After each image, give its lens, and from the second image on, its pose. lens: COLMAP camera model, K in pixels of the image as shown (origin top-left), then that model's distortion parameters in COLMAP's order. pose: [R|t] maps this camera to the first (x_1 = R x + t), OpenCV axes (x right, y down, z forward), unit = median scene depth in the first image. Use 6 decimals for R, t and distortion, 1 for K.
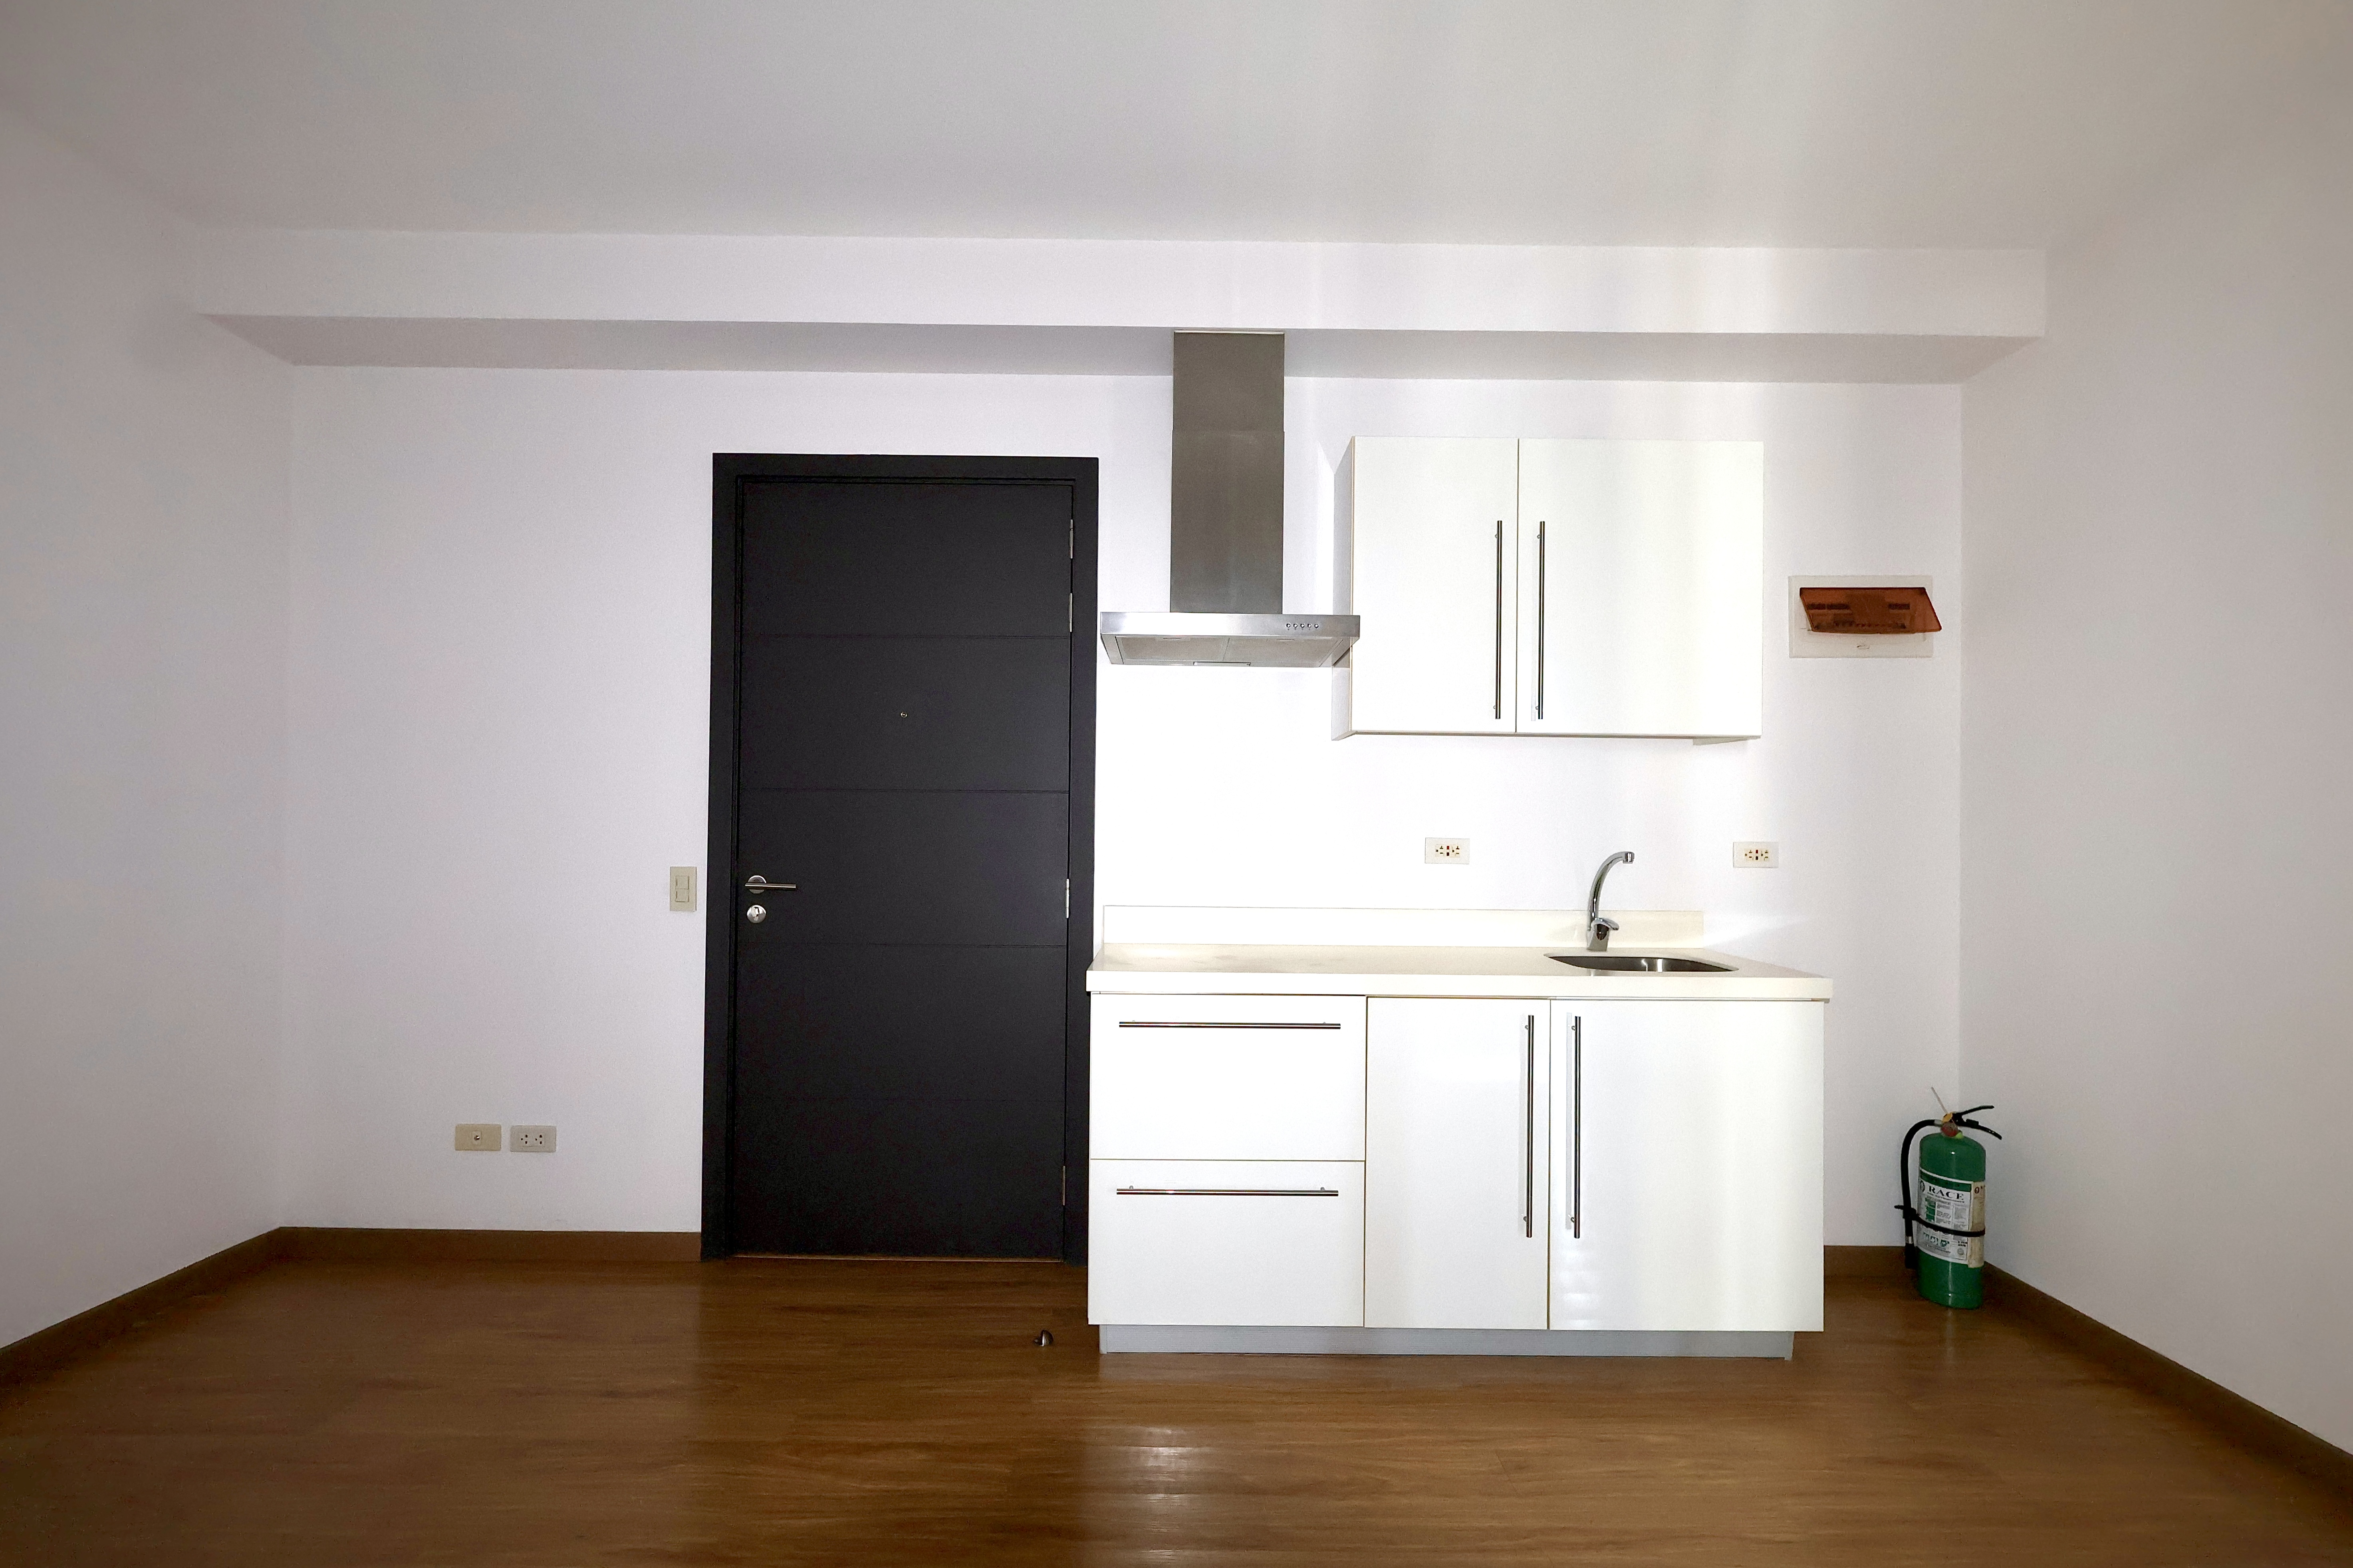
lens RADIAL K [[1098.4, 0, 1173.2], [0, 1098.4, 821.3], [0, 0, 1]] dist [-0.000626, 0.000274]
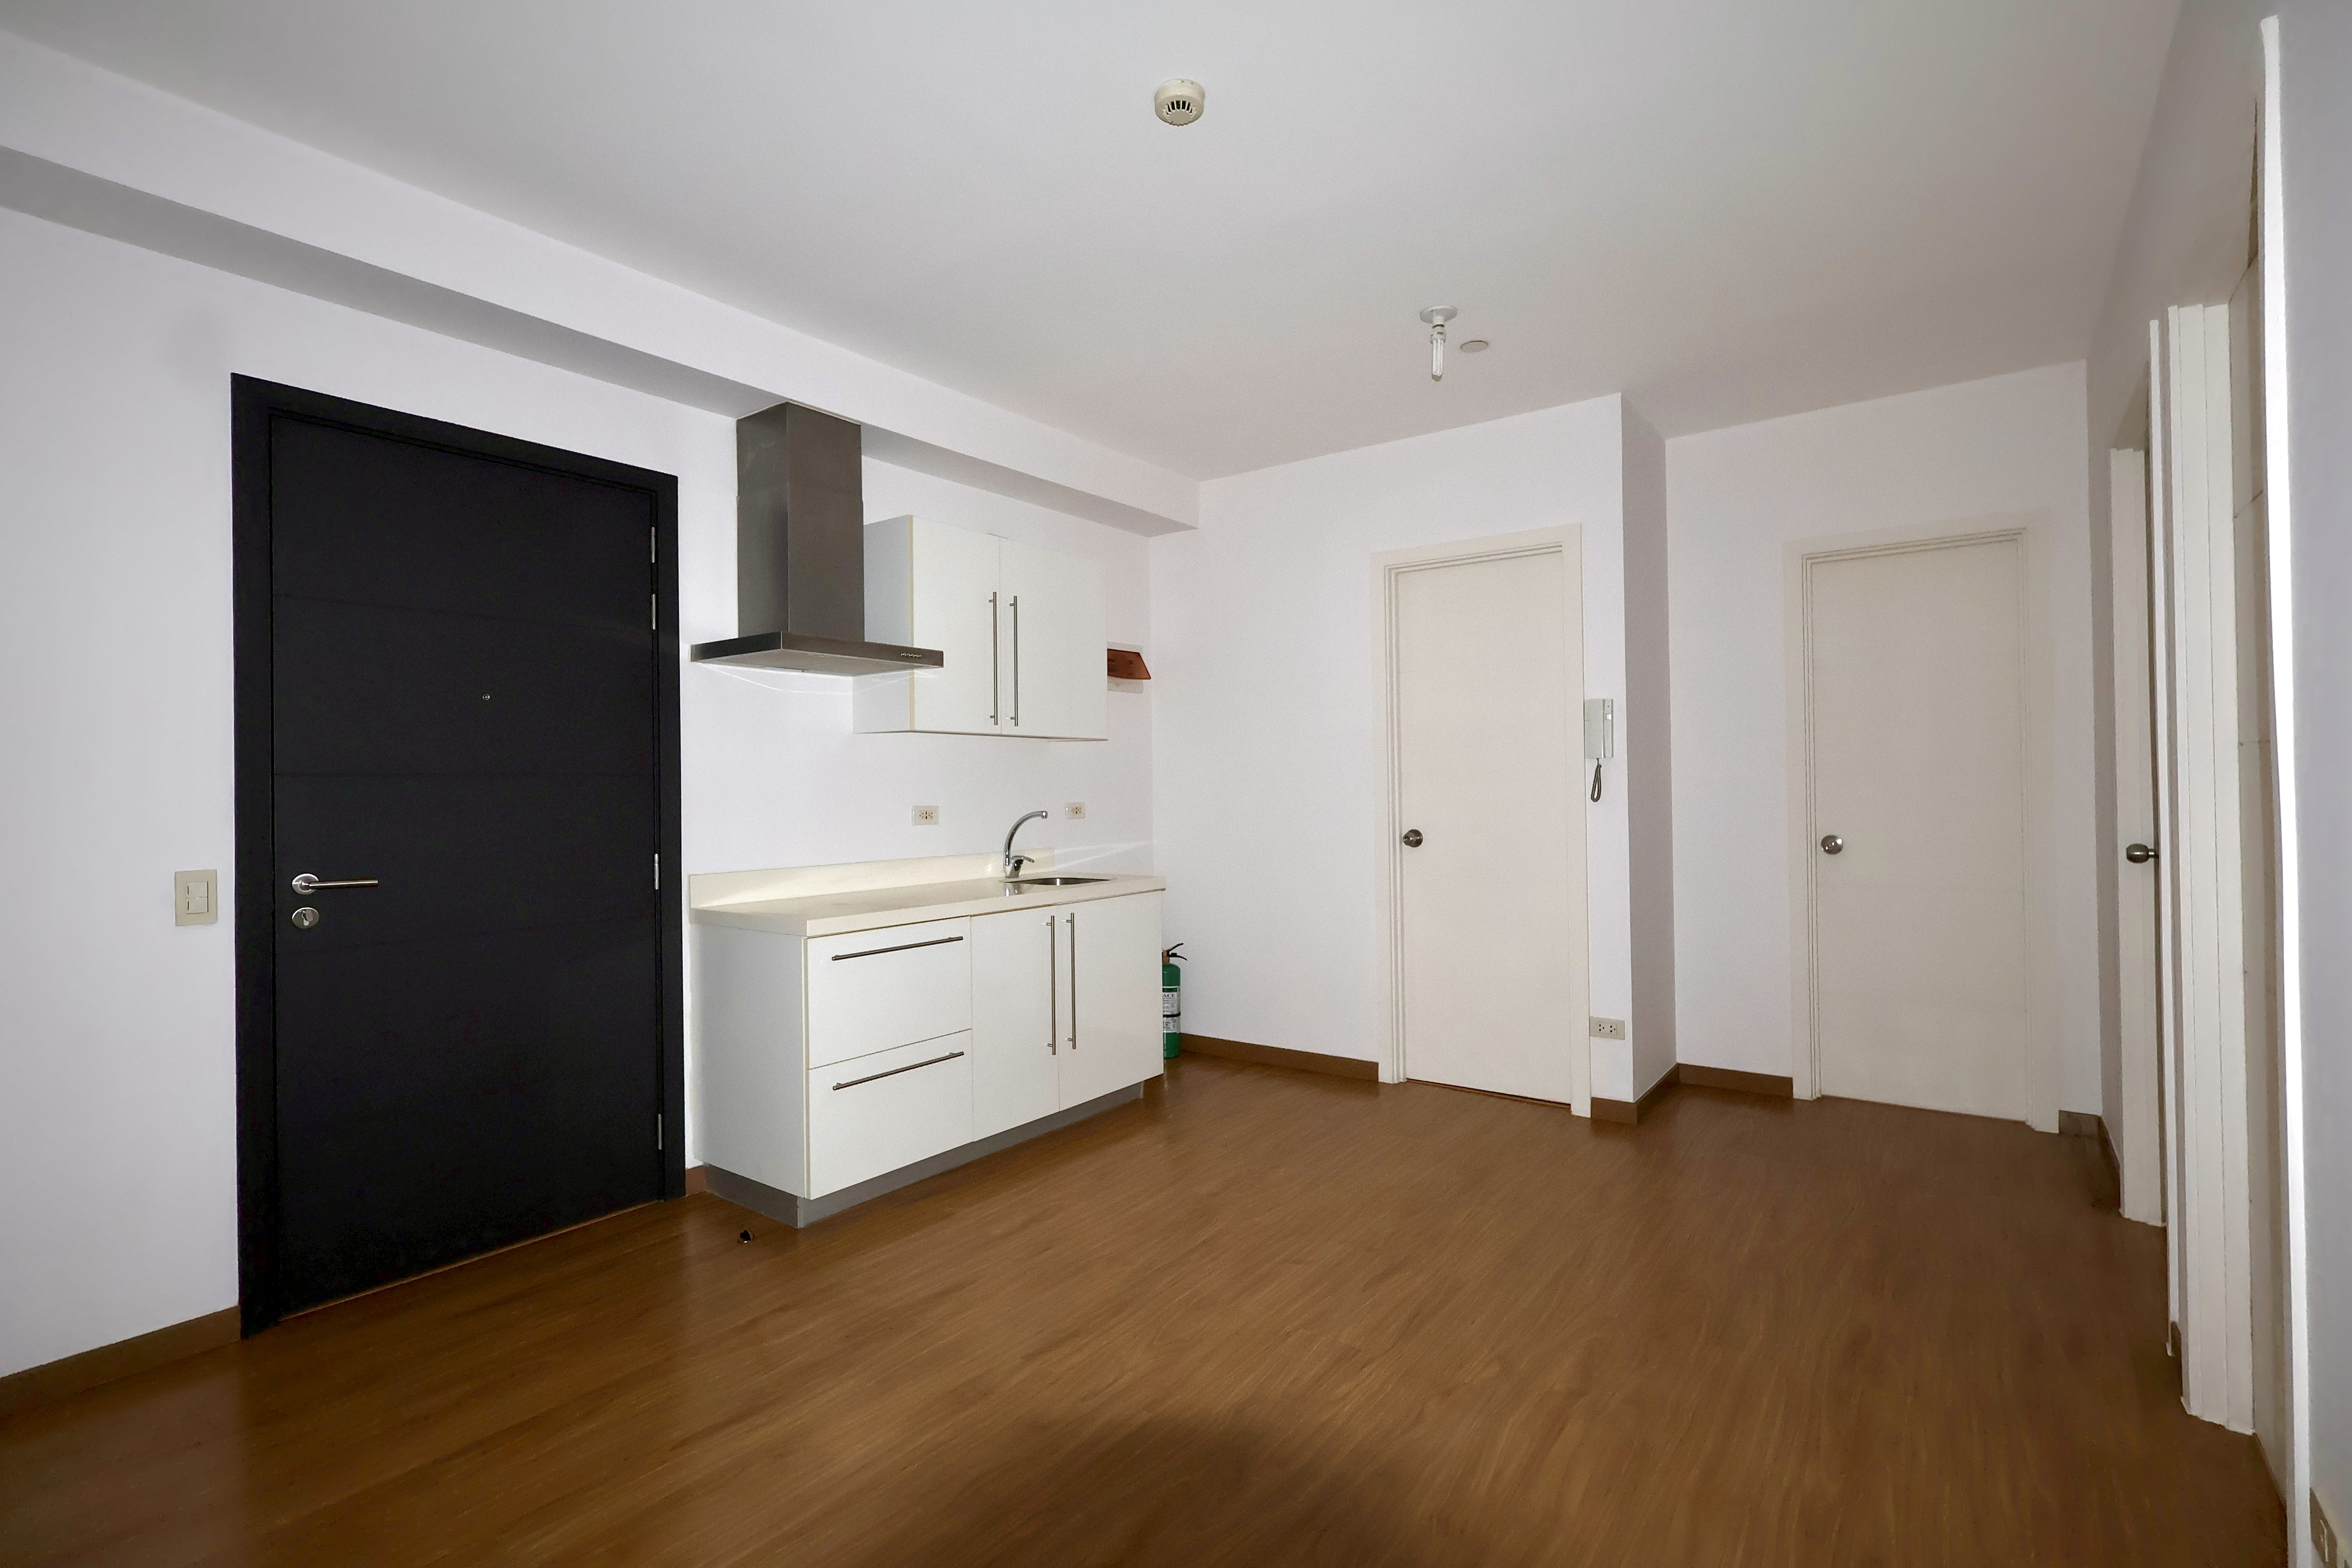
lens RADIAL K [[1071.2, 0, 1184.1], [0, 1071.2, 781.4], [0, 0, 1]] dist [-0.012681, 0.000367]
pose [[0.593660, -0.012601, 0.804617, -0.670281], [0.014627, 0.999881, 0.004868, -0.018379], [-0.804583, 0.008879, 0.593774, -0.061664]]
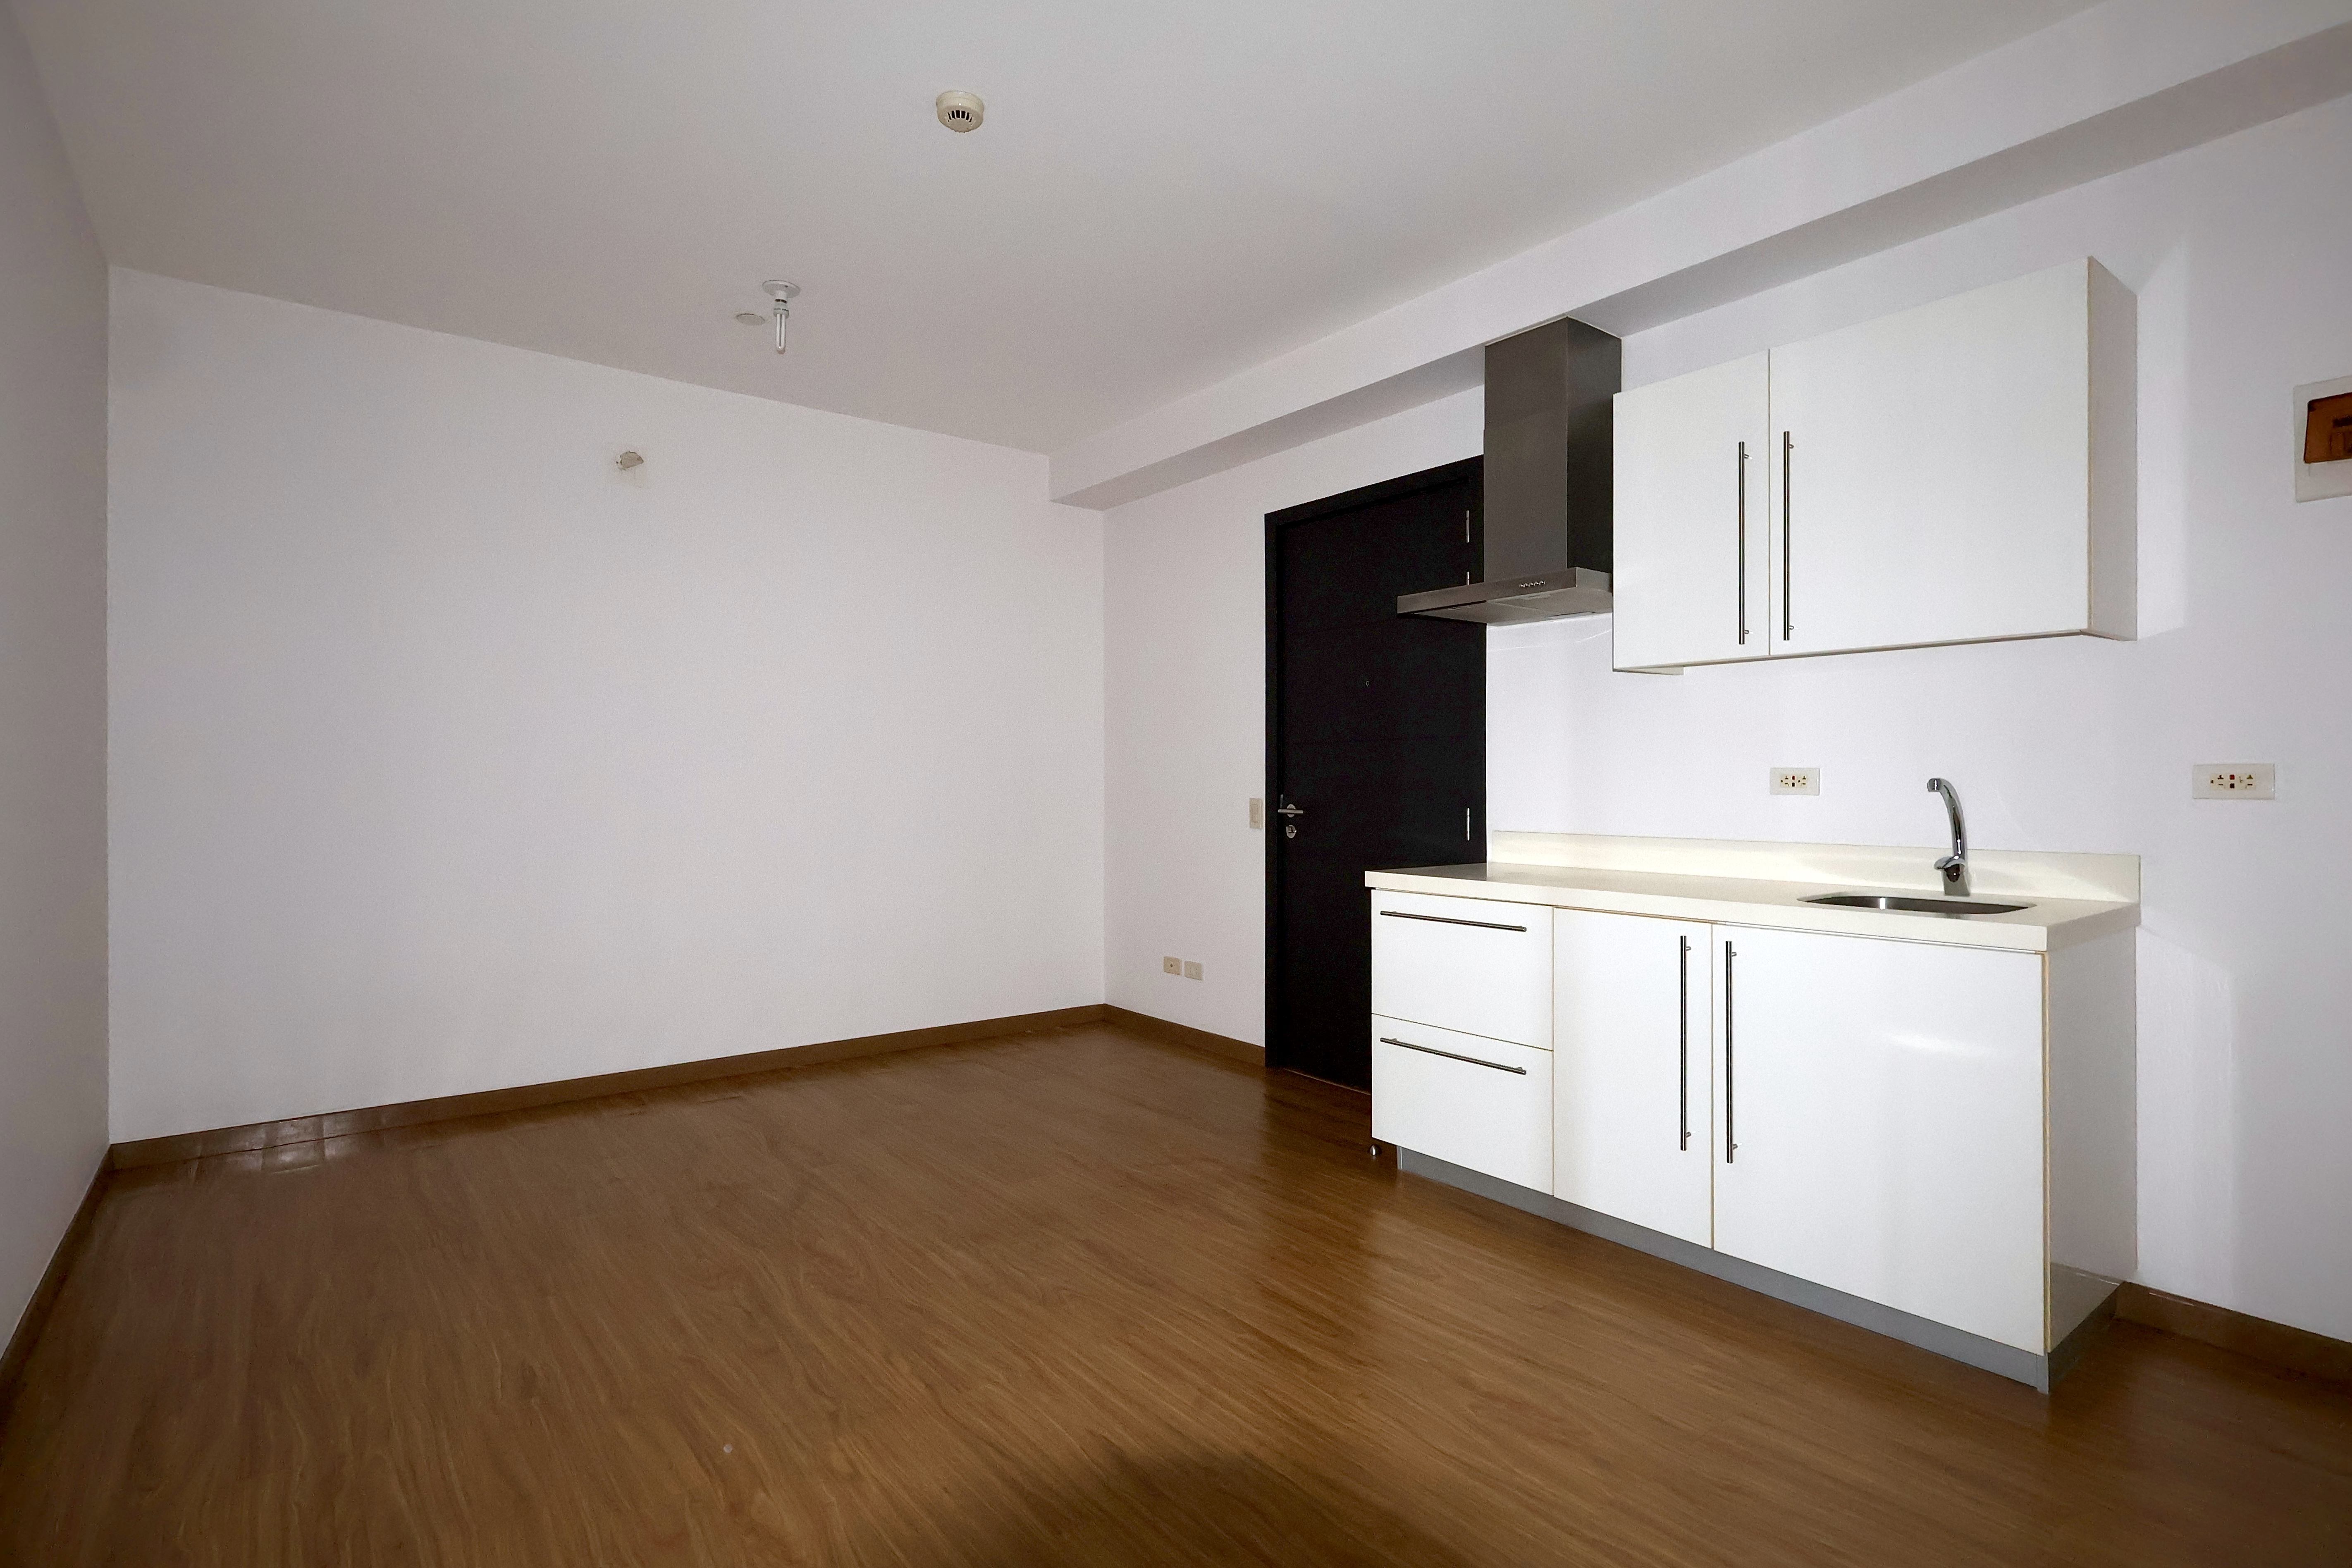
lens RADIAL K [[1148.4, 0, 1176.0], [0, 1148.4, 784.0], [0, 0, 1]] dist [-0.002778, 0.001088]
pose [[0.610600, -0.010154, -0.791874, 0.743297], [0.014898, 0.999888, -0.001333, 0.023883], [0.791799, -0.010984, 0.610683, -0.027024]]
